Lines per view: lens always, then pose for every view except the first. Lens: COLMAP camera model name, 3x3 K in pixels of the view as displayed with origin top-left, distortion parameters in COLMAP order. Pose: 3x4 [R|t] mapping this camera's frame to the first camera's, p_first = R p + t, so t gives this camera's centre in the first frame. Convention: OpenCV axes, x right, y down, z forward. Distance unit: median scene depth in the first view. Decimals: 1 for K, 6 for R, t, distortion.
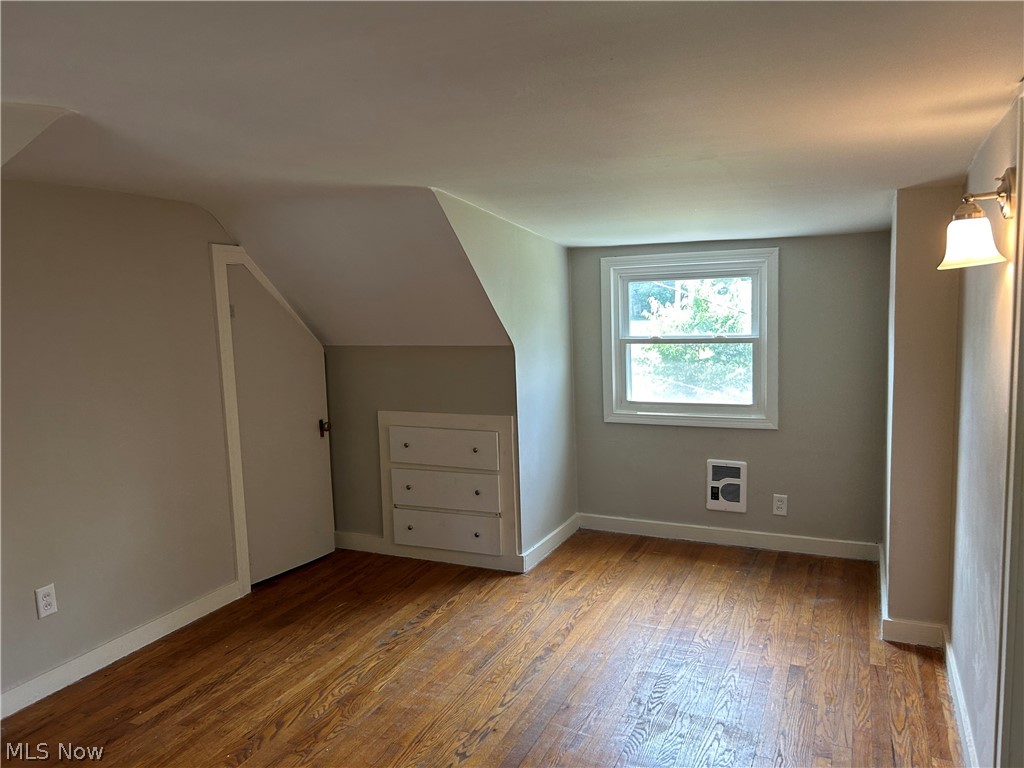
lens RADIAL K [[775.9, 0, 512.1], [0, 775.9, 383.0], [0, 0, 1]] dist [0.037051, -0.033161]
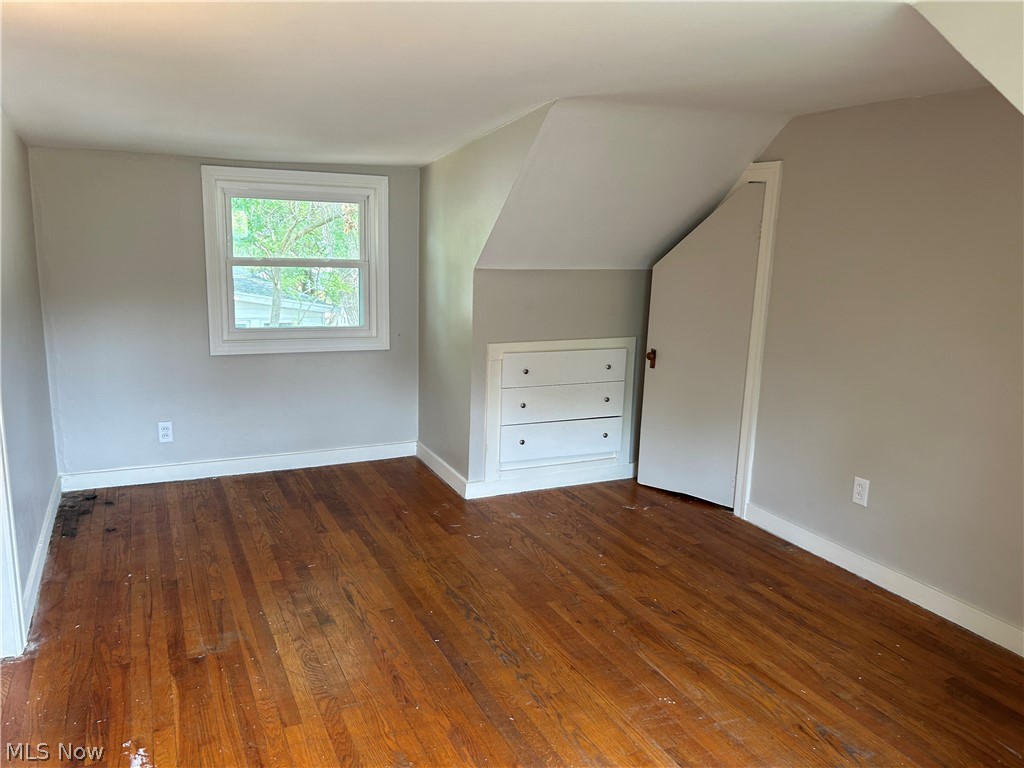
lens RADIAL K [[775.9, 0, 510.1], [0, 775.9, 384.9], [0, 0, 1]] dist [0.037051, -0.033161]
pose [[-0.645991, 0.164133, -0.745490, 0.523949], [-0.100567, 0.949798, 0.296260, -0.142229], [0.756691, 0.266353, -0.597055, 1.237897]]
